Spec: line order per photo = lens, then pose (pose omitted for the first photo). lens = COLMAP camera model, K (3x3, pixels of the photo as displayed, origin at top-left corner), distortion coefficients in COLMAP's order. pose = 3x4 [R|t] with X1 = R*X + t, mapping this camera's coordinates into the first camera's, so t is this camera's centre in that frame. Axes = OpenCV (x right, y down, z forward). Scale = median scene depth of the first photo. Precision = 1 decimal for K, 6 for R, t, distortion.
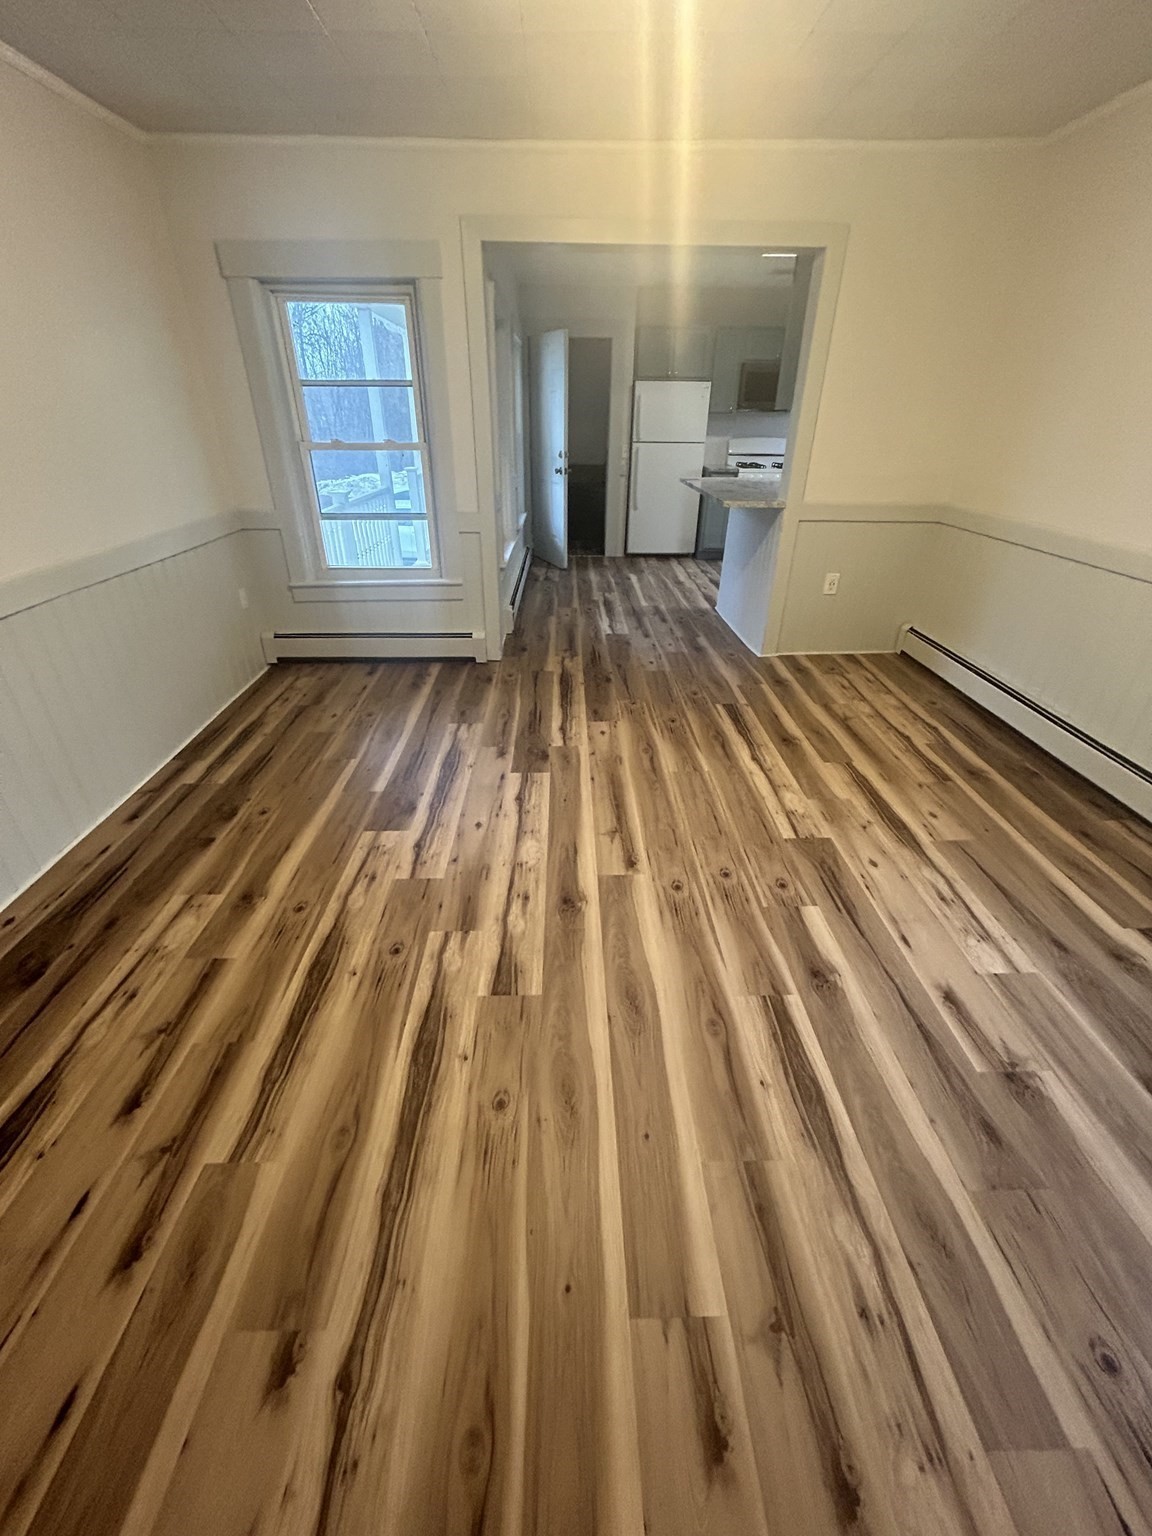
lens RADIAL K [[615.2, 0, 579.7], [0, 615.2, 761.8], [0, 0, 1]] dist [-0.000026, 0.000221]
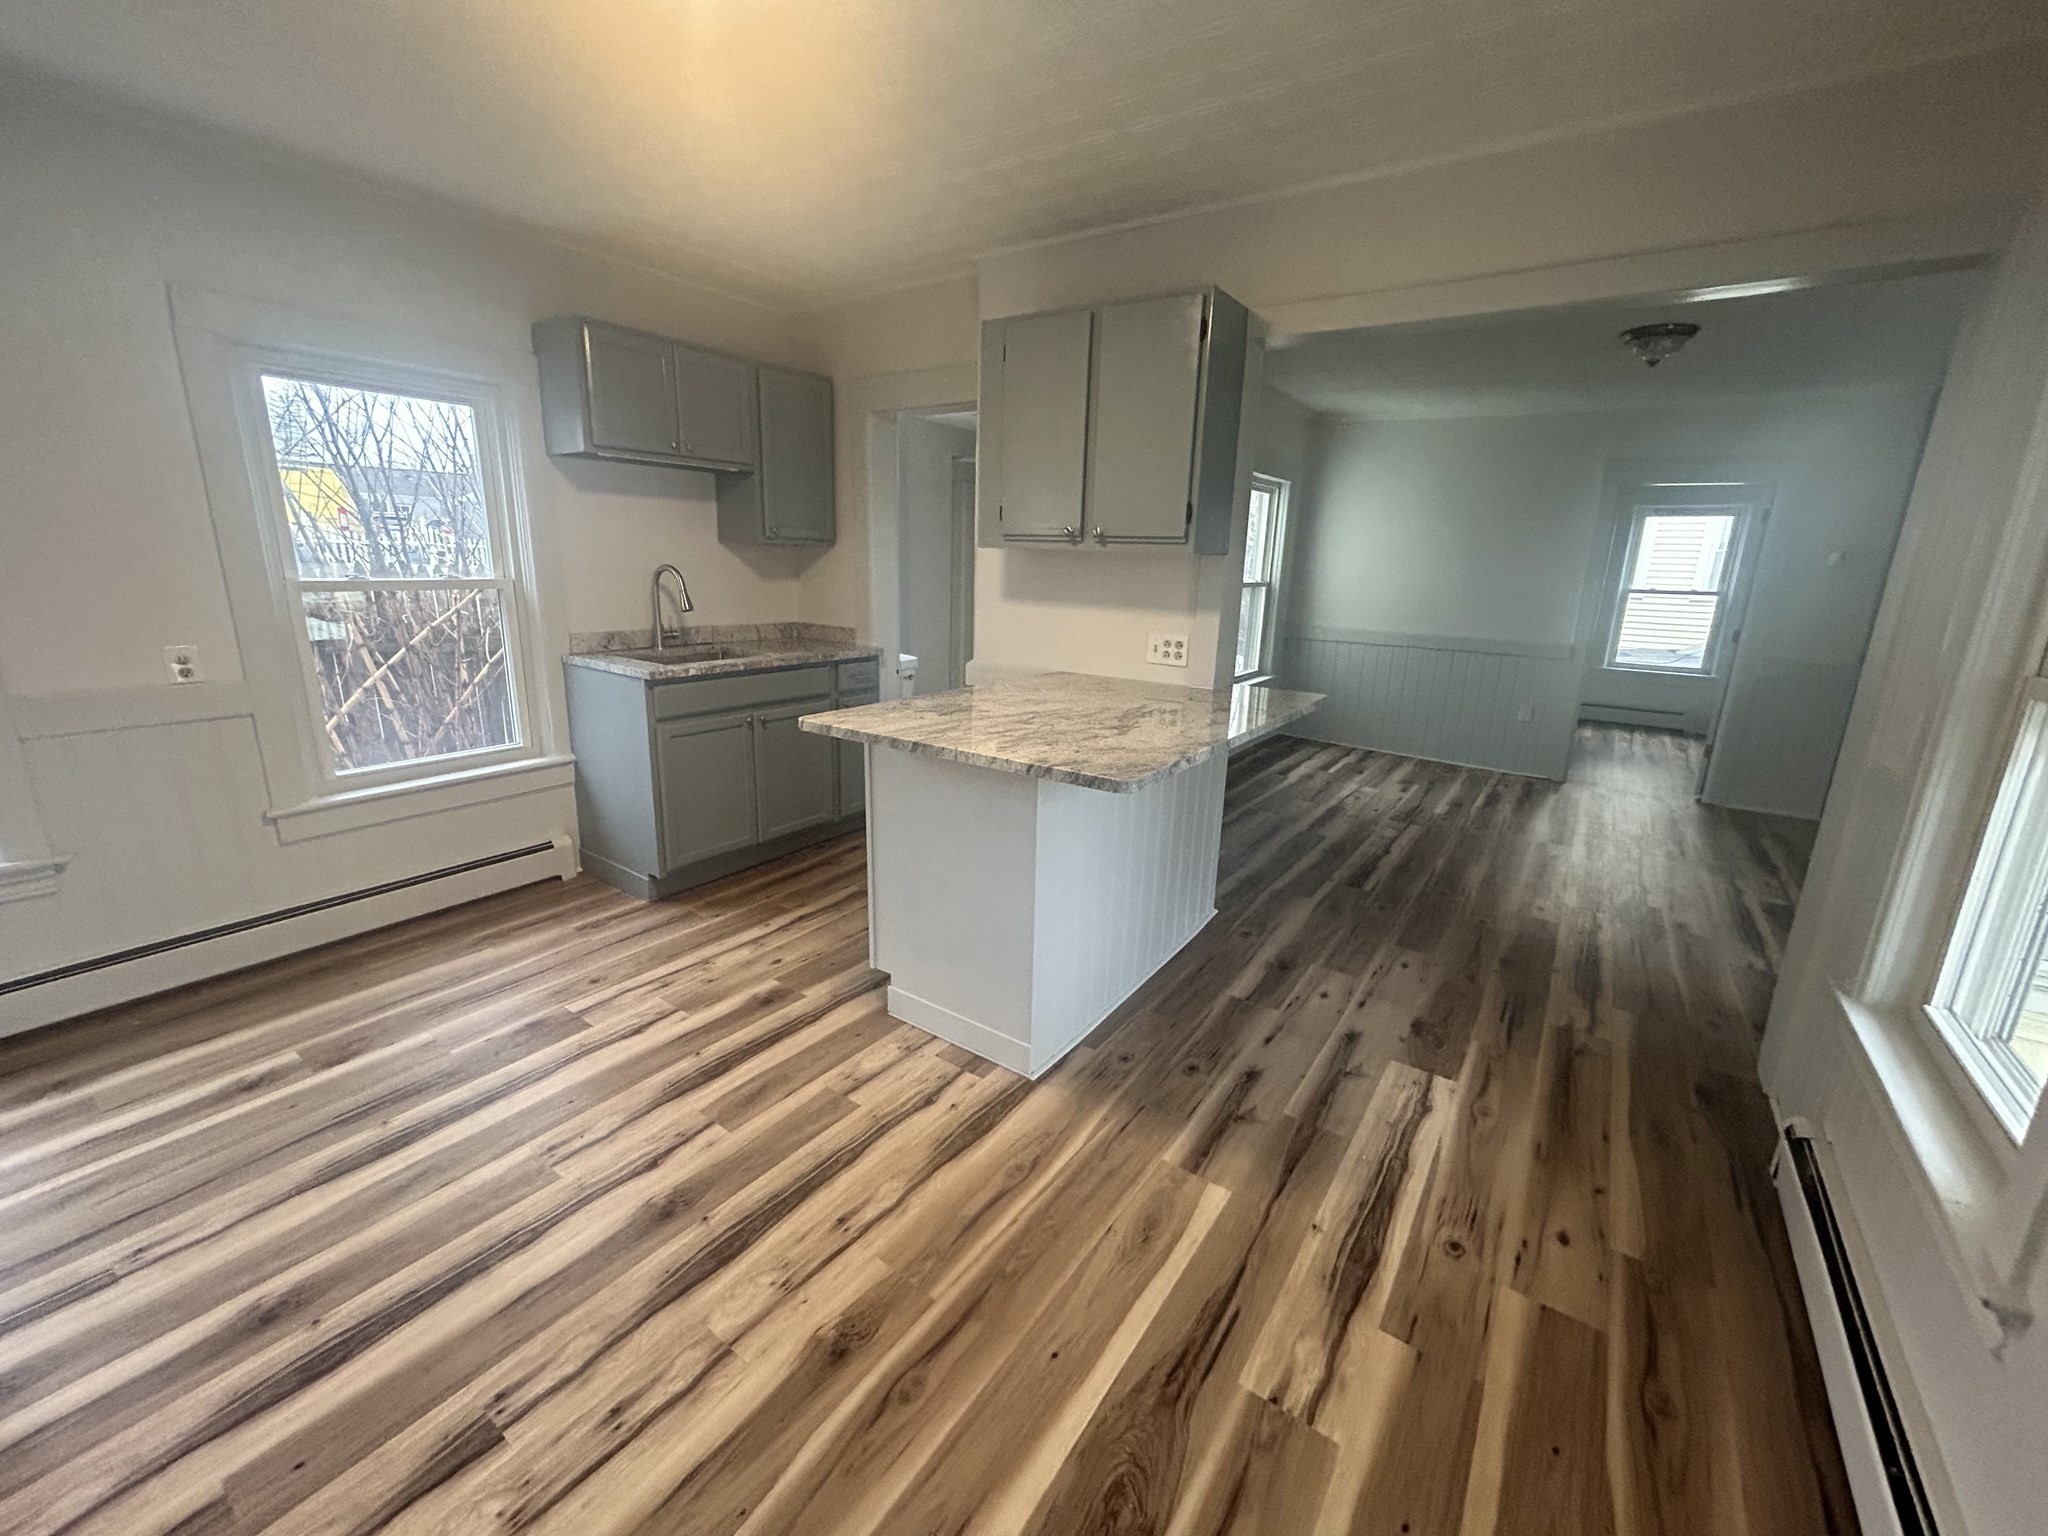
lens RADIAL K [[820.3, 0, 1034.0], [0, 820.3, 762.5], [0, 0, 1]] dist [-0.000026, 0.000221]
pose [[-0.809631, -0.170486, 0.561633, 0.002302], [0.258767, 0.755189, 0.602270, -1.224564], [-0.526817, 0.632949, -0.567308, 2.168082]]
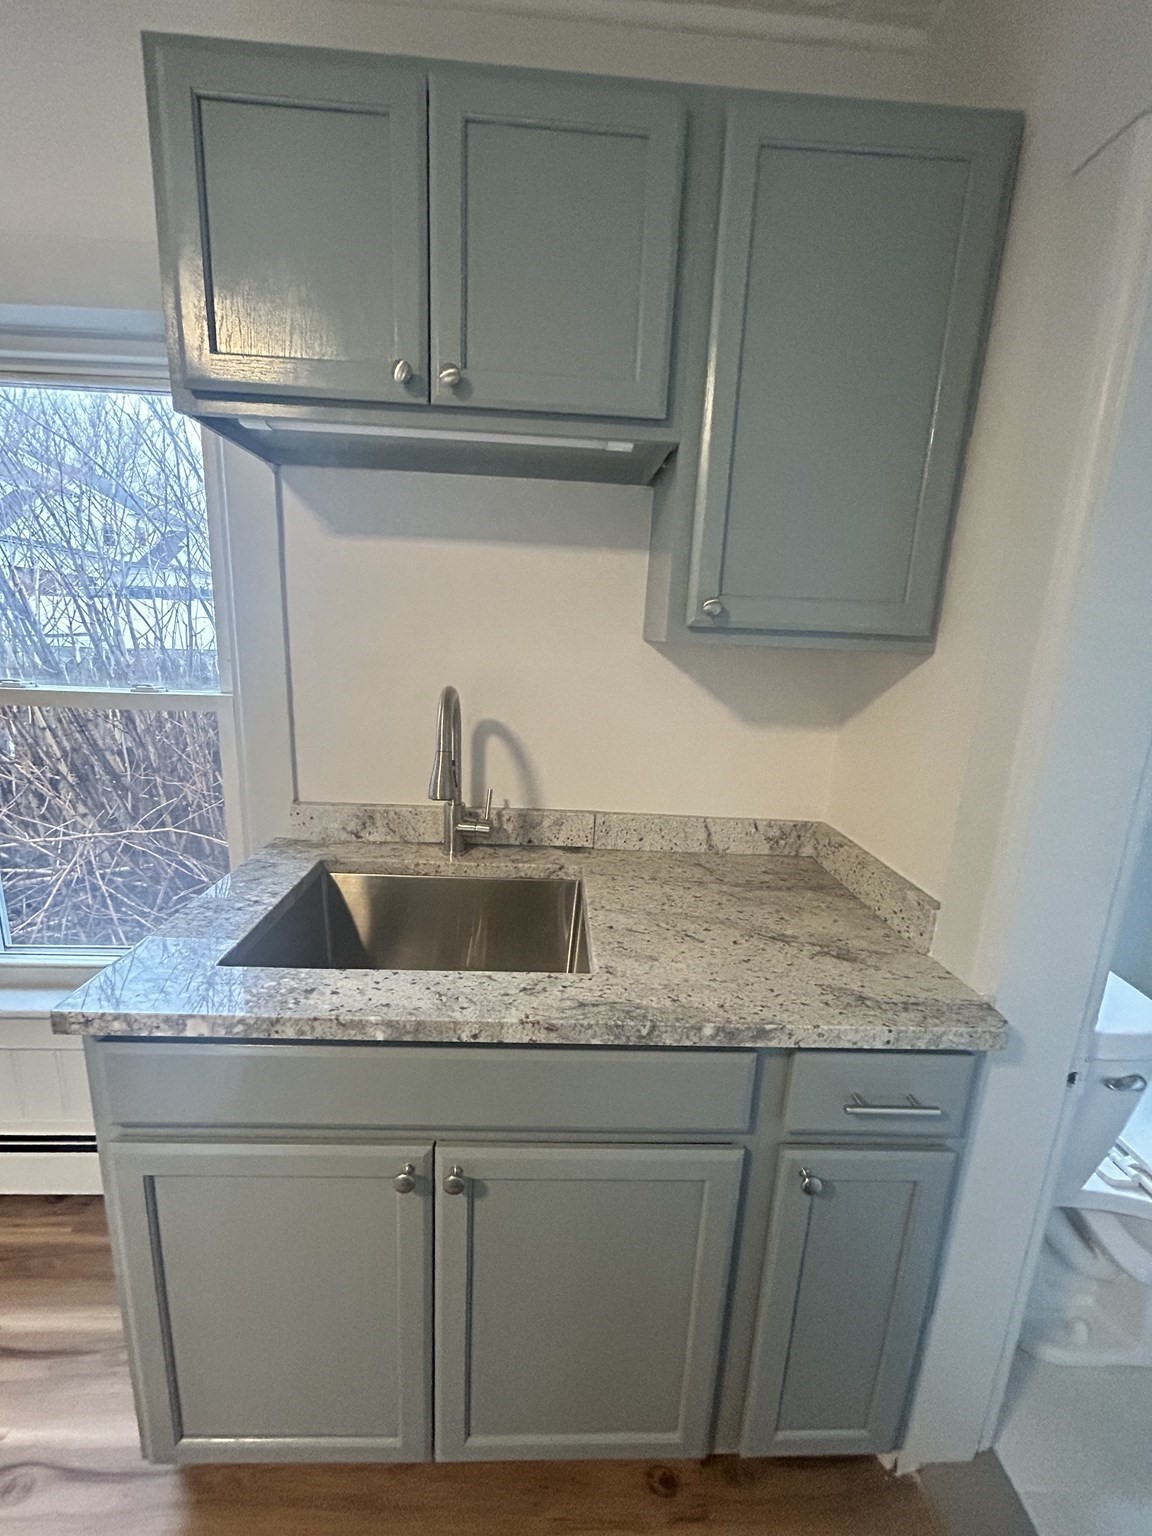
lens RADIAL K [[615.2, 0, 575.4], [0, 615.2, 765.2], [0, 0, 1]] dist [-0.000026, 0.000221]
pose [[-0.009684, -0.221750, 0.975055, 0.801536], [0.448865, 0.870376, 0.202401, -0.840387], [-0.893547, 0.439629, 0.091107, 1.467060]]
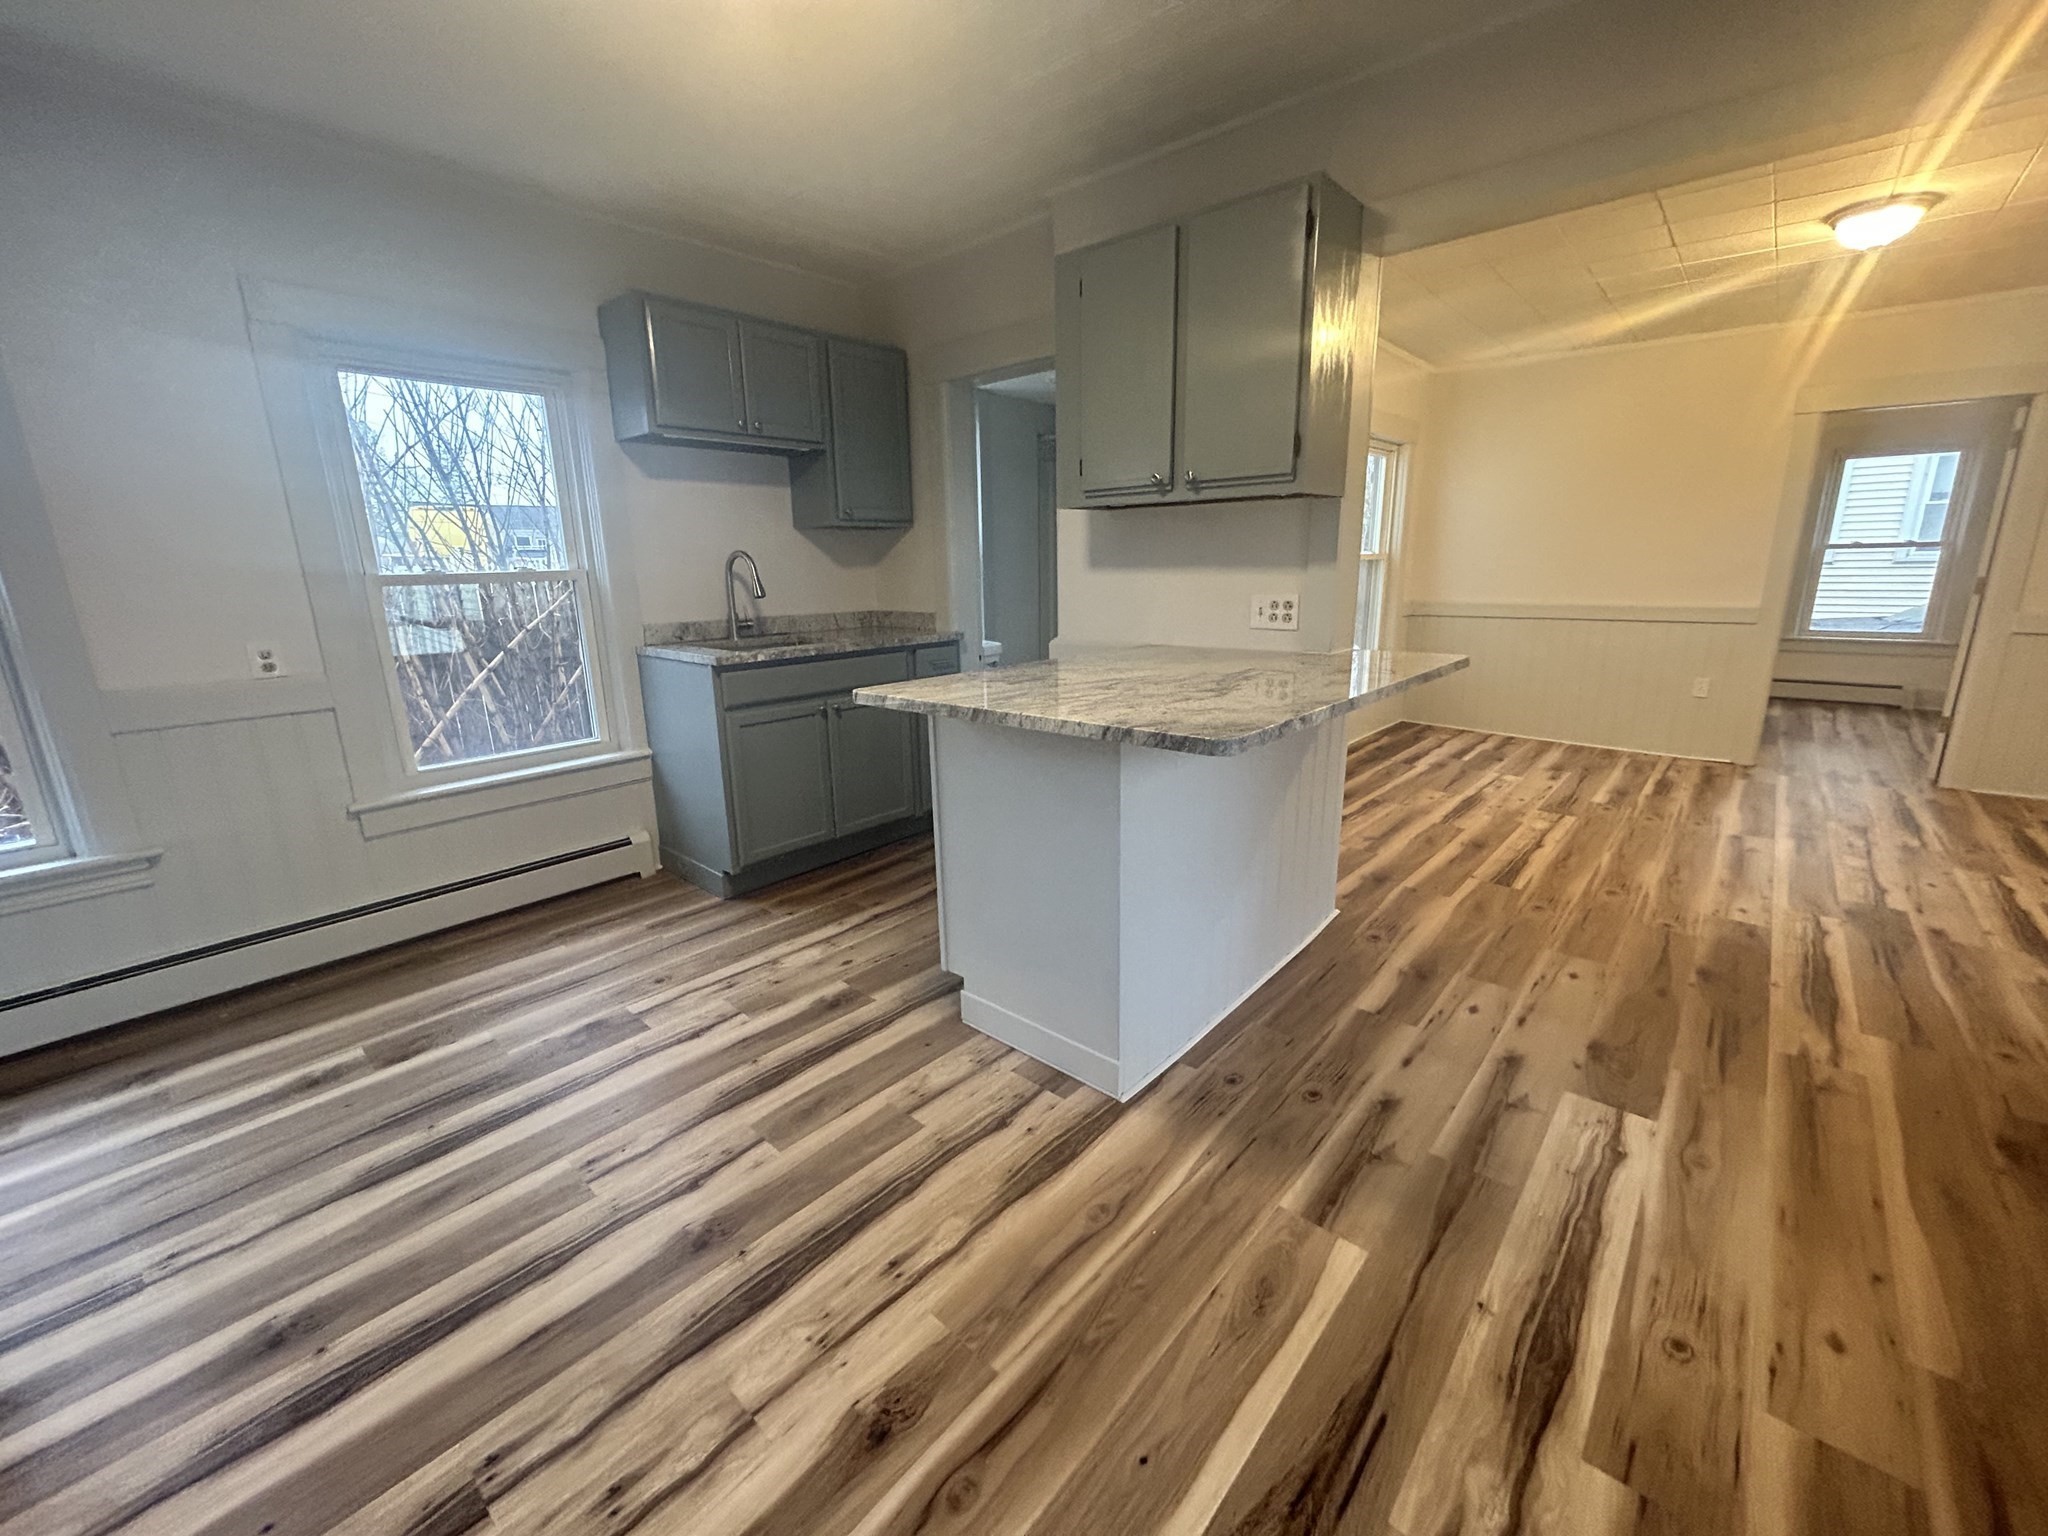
lens RADIAL K [[820.3, 0, 1031.9], [0, 820.3, 770.8], [0, 0, 1]] dist [-0.000026, 0.000221]
pose [[-0.733357, -0.157434, 0.661364, 0.044646], [0.348474, 0.748250, 0.564524, -1.131439], [-0.583741, 0.644466, -0.493873, 2.114939]]
